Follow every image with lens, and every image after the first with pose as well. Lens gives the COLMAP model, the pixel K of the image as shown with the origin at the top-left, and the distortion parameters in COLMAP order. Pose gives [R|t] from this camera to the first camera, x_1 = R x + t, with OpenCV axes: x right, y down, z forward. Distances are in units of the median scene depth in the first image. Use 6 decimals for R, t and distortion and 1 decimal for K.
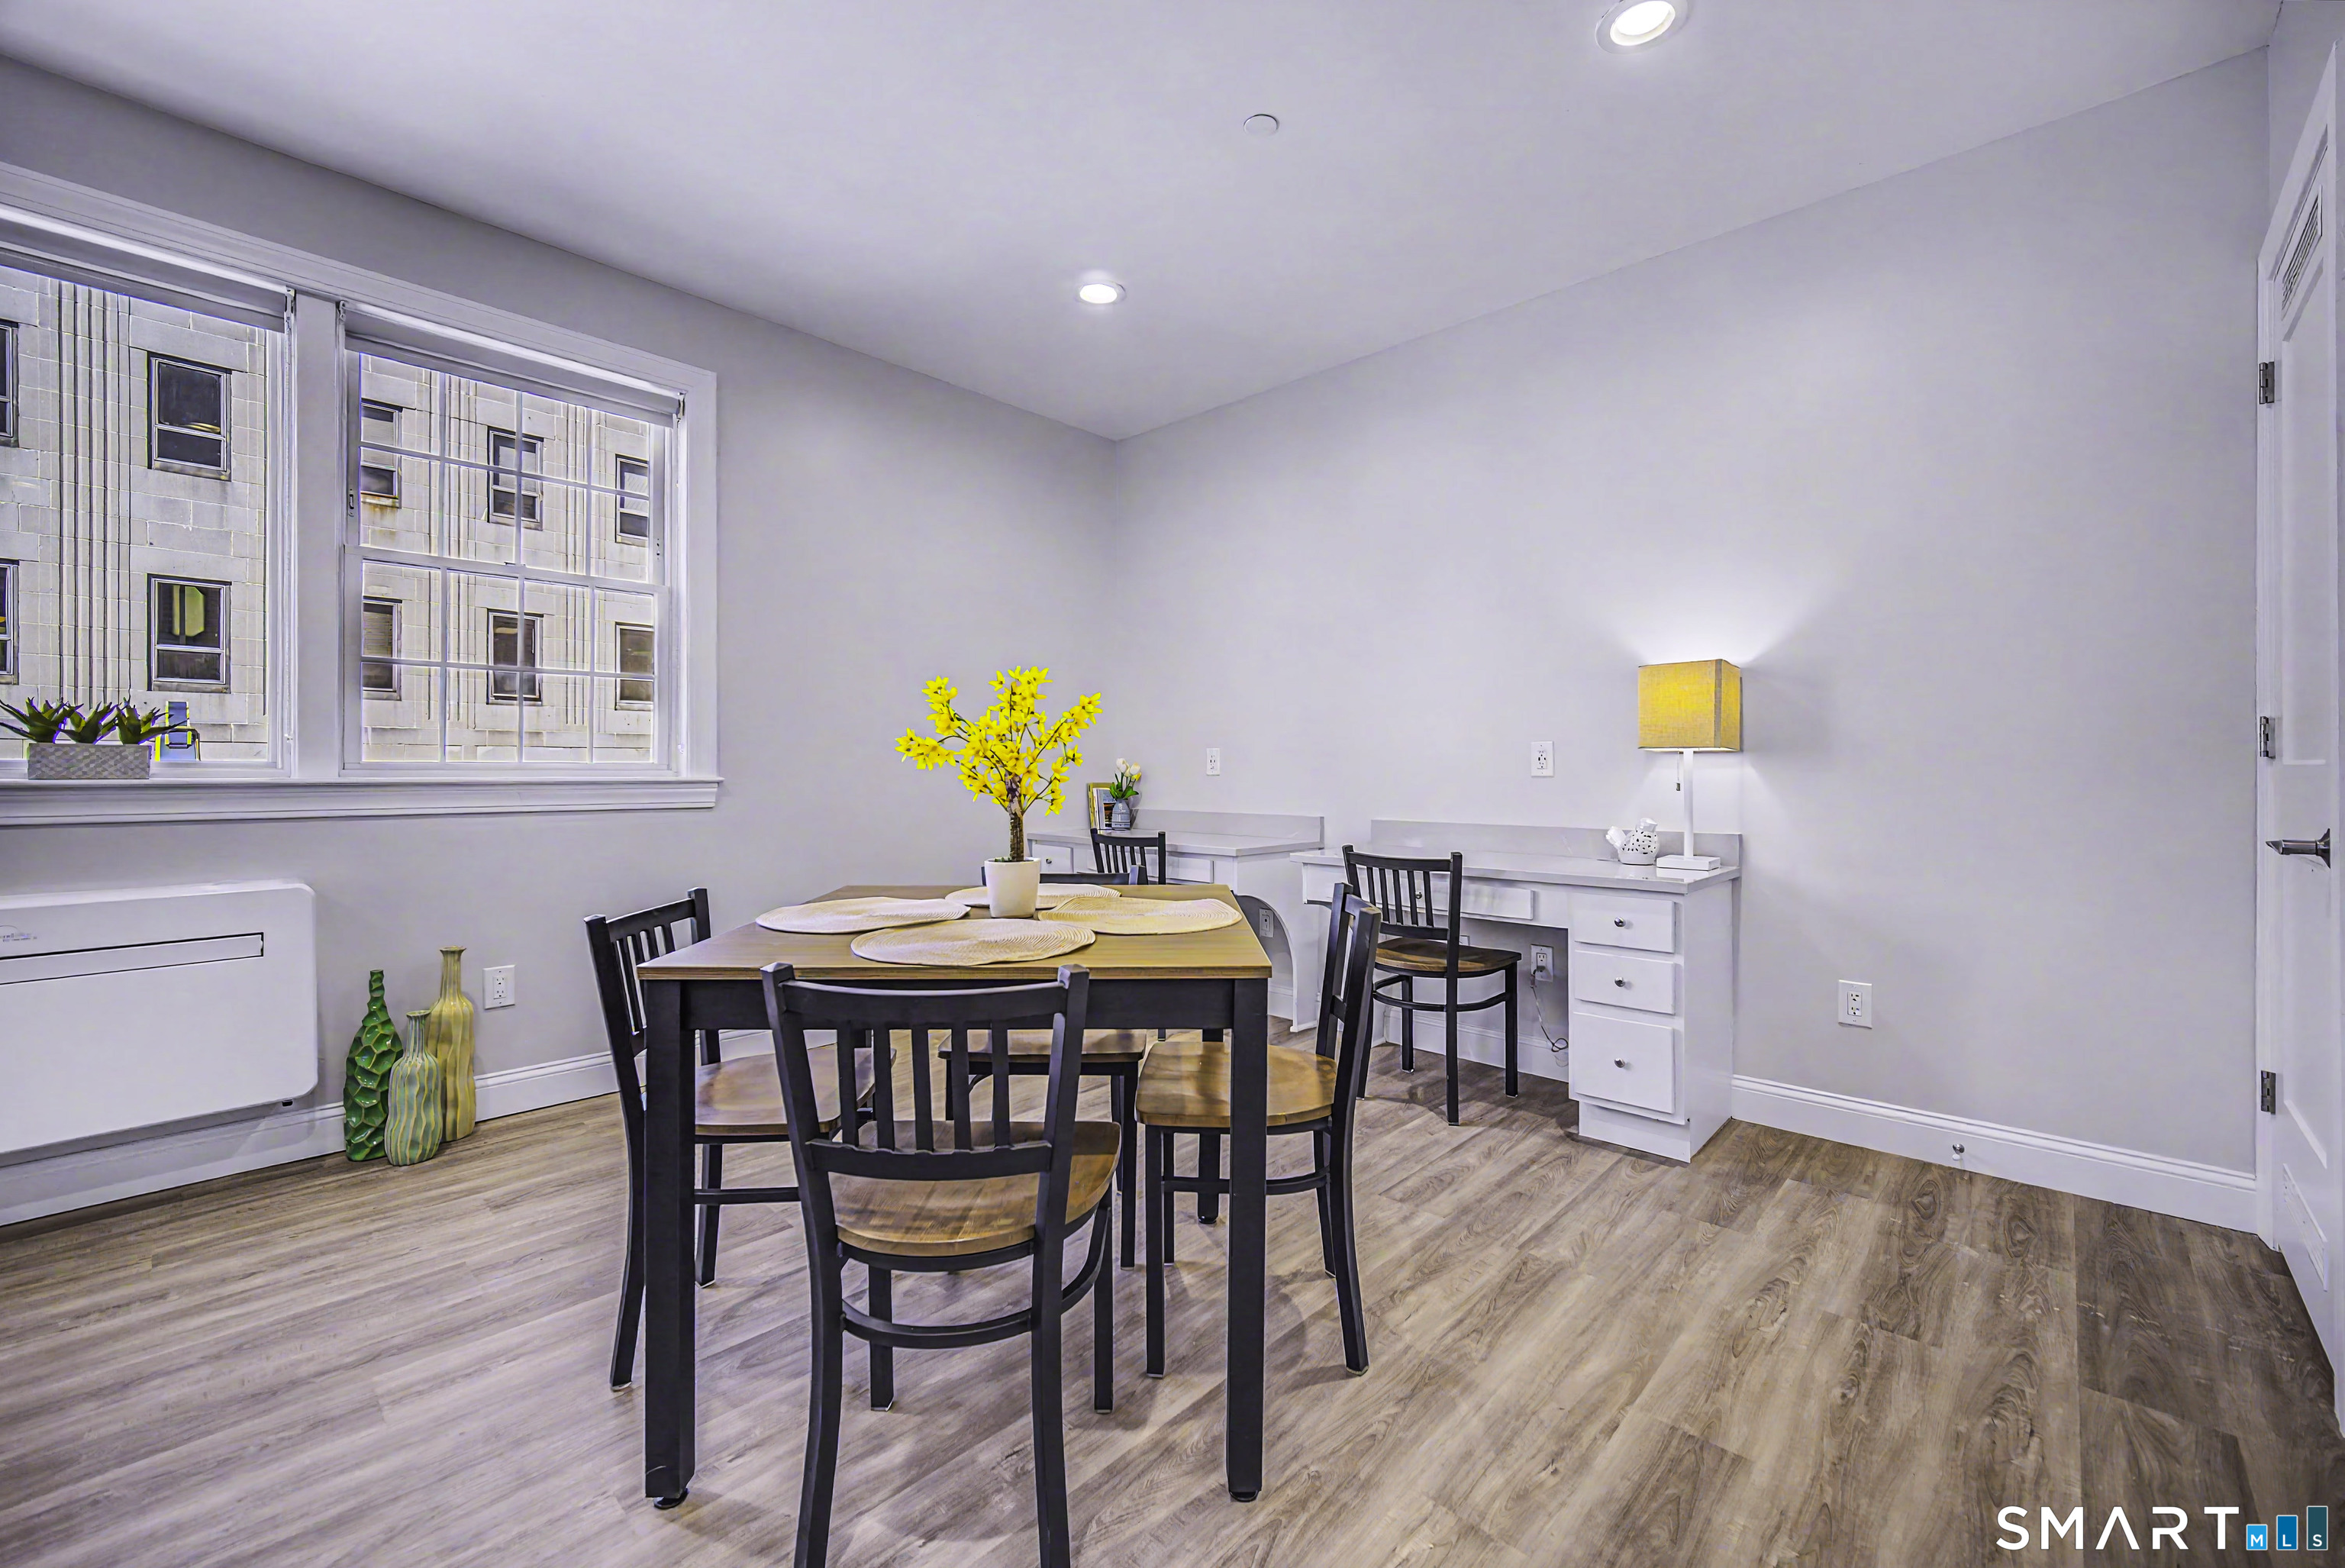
lens RADIAL K [[936.8, 0, 1168.5], [0, 936.8, 784.4], [0, 0, 1]] dist [-0.001049, -0.000084]
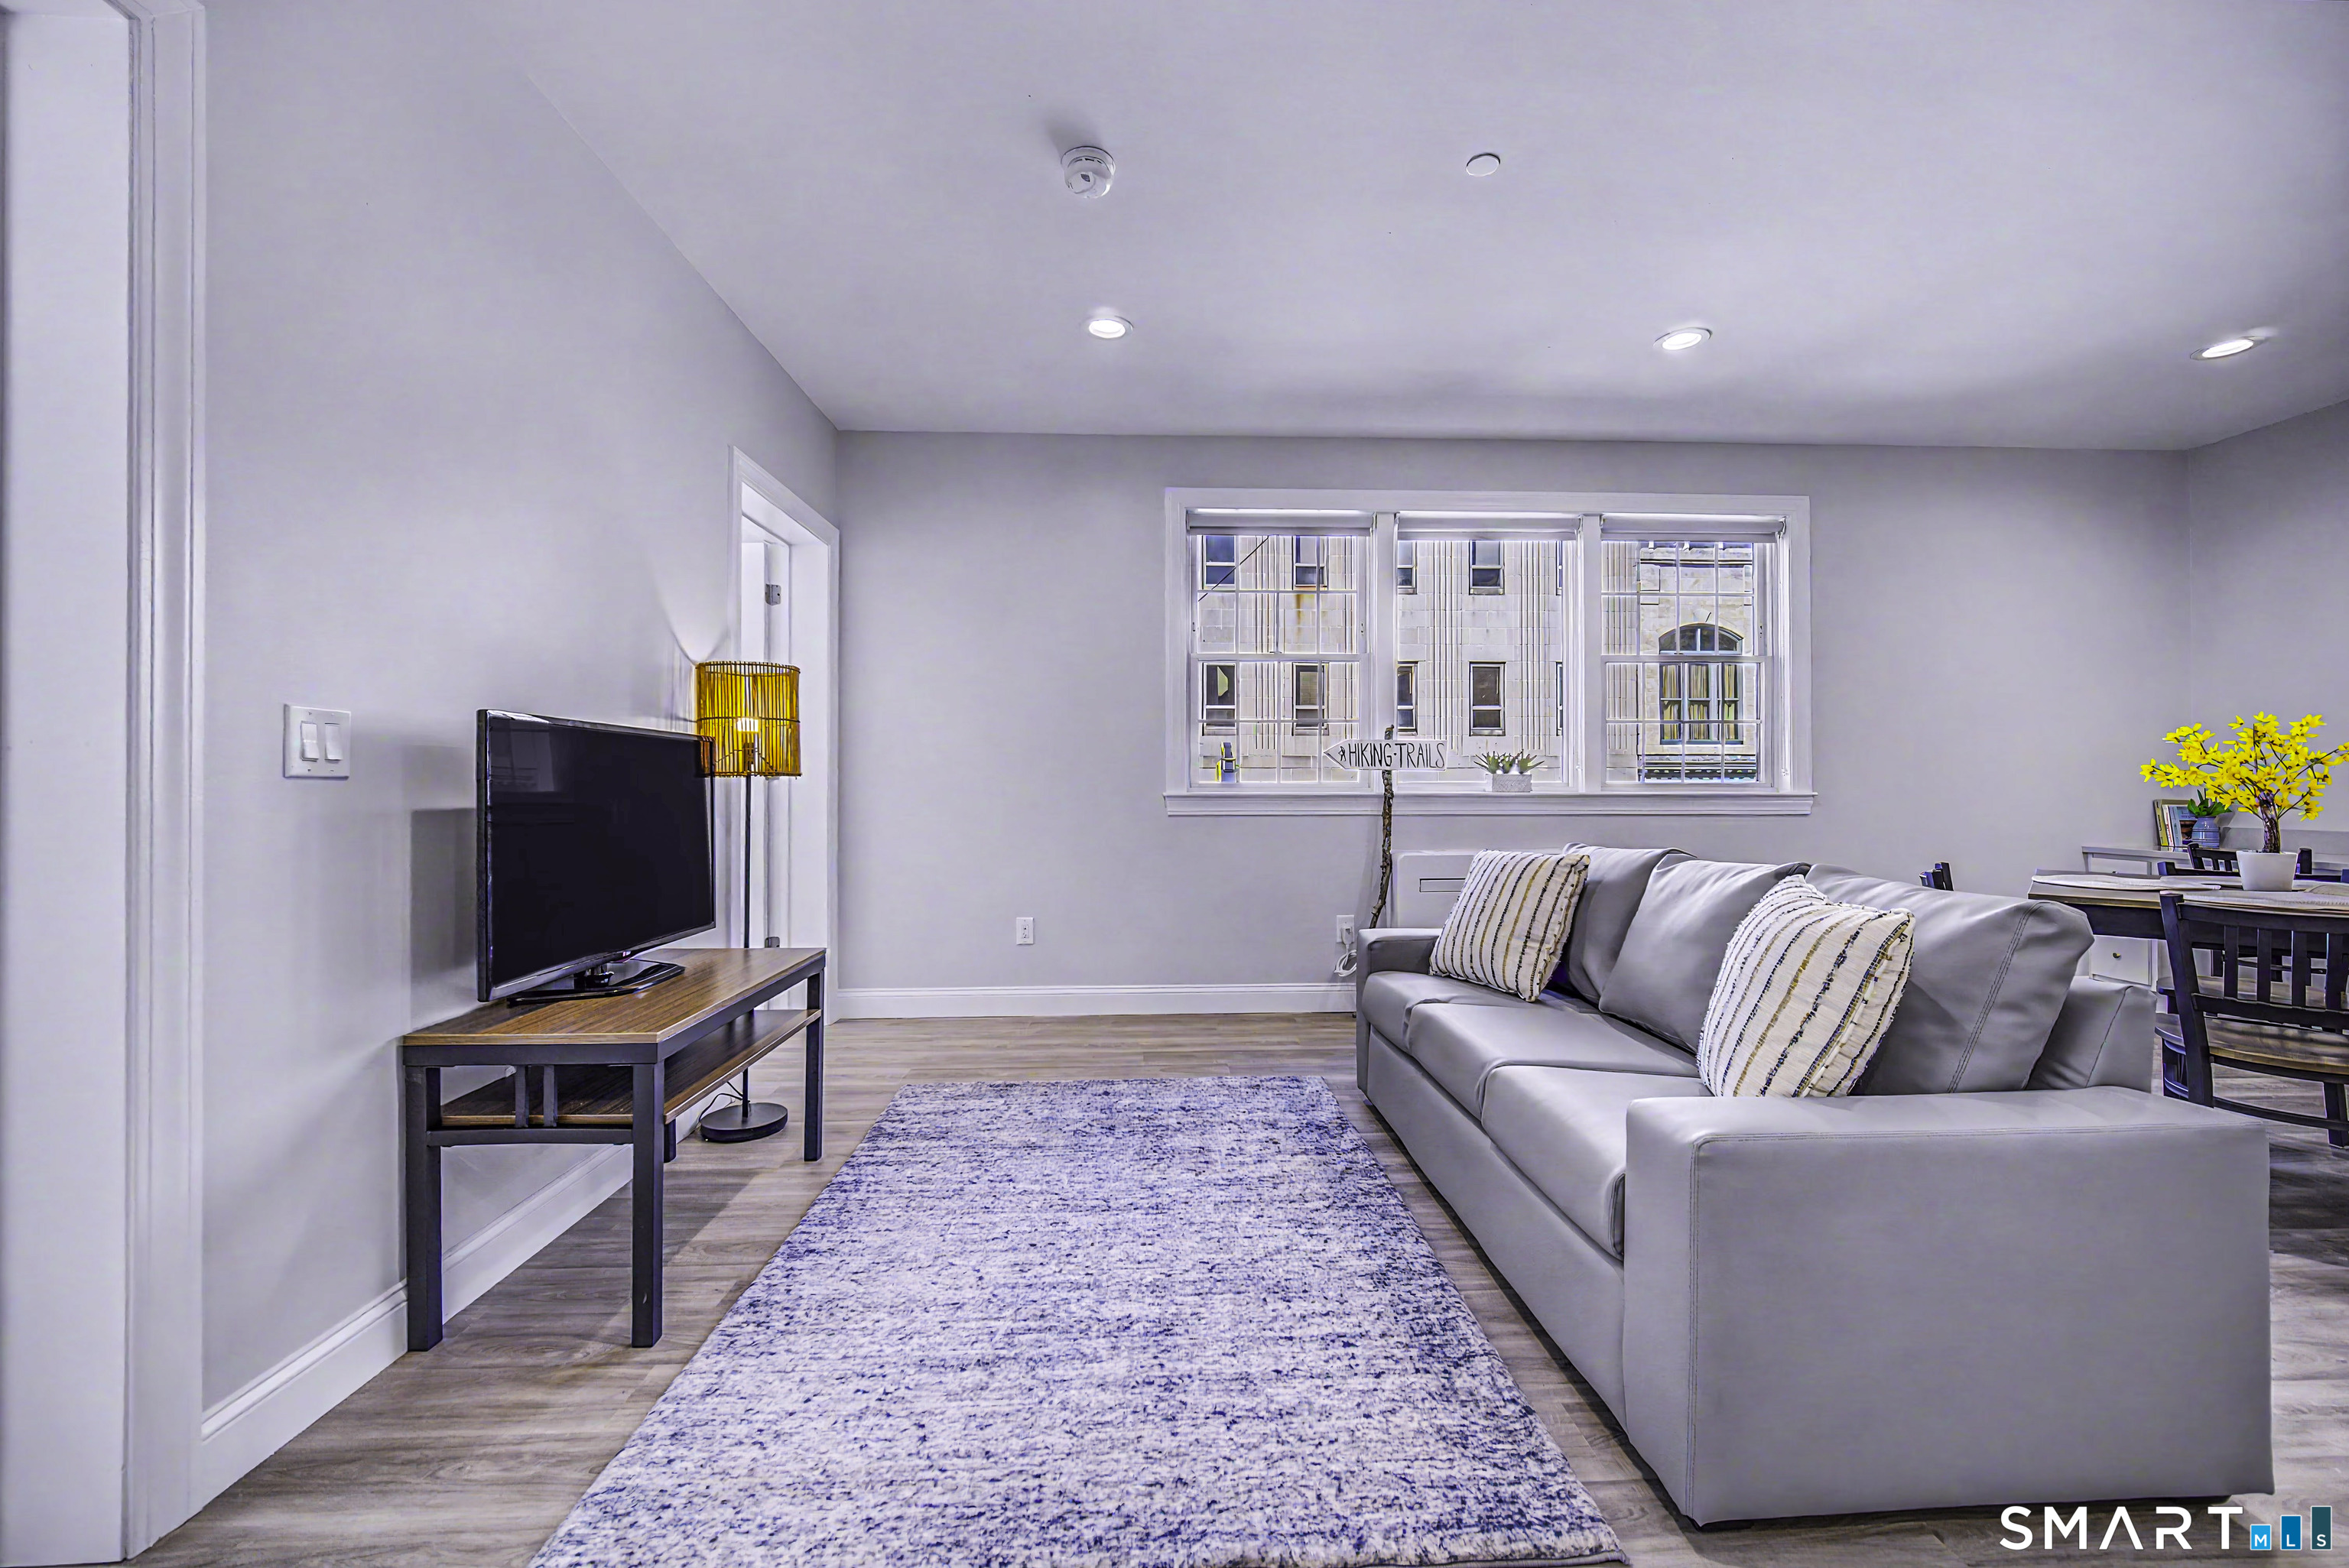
lens RADIAL K [[938.3, 0, 1179.9], [0, 938.3, 778.7], [0, 0, 1]] dist [-0.001049, -0.000084]
pose [[0.726722, -0.004940, -0.686914, -0.214908], [-0.011181, 0.999757, -0.019019, 0.008855], [0.686840, 0.021501, 0.726490, -0.628616]]
